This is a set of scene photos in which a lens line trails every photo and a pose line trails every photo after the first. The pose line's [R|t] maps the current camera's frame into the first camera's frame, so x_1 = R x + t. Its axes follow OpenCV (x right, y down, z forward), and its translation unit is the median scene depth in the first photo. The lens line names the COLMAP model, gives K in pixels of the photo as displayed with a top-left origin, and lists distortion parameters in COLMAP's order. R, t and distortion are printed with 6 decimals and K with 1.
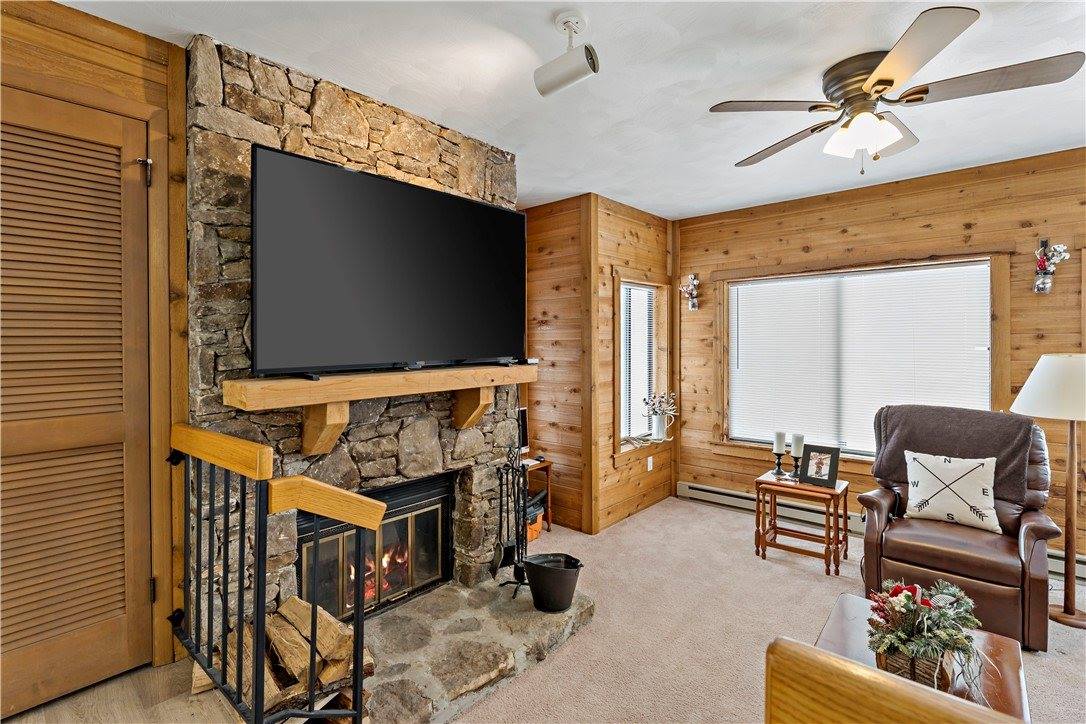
lens RADIAL K [[495.3, 0, 538.0], [0, 495.3, 345.4], [0, 0, 1]] dist [-0.003174, -0.000615]
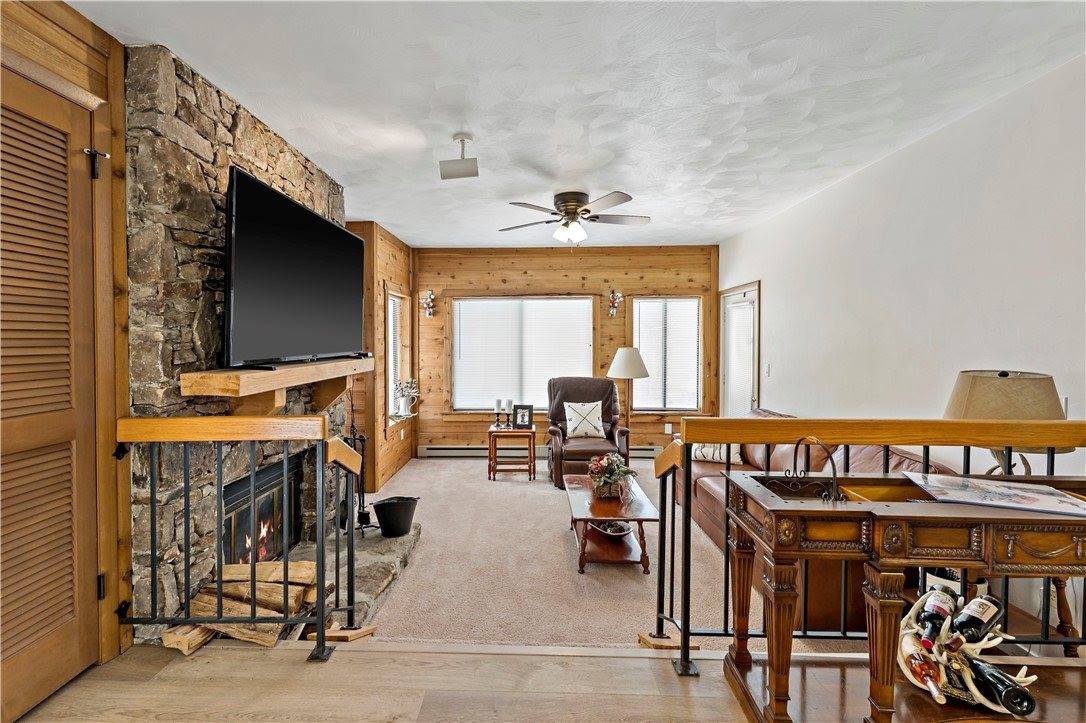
lens RADIAL K [[446.0, 0, 513.6], [0, 446.0, 349.0], [0, 0, 1]] dist [-0.003593, -0.000405]
pose [[0.771873, -0.006177, 0.635747, -0.483225], [-0.000125, 0.999951, 0.009868, 0.005550], [-0.635777, -0.007697, 0.771834, -0.145778]]
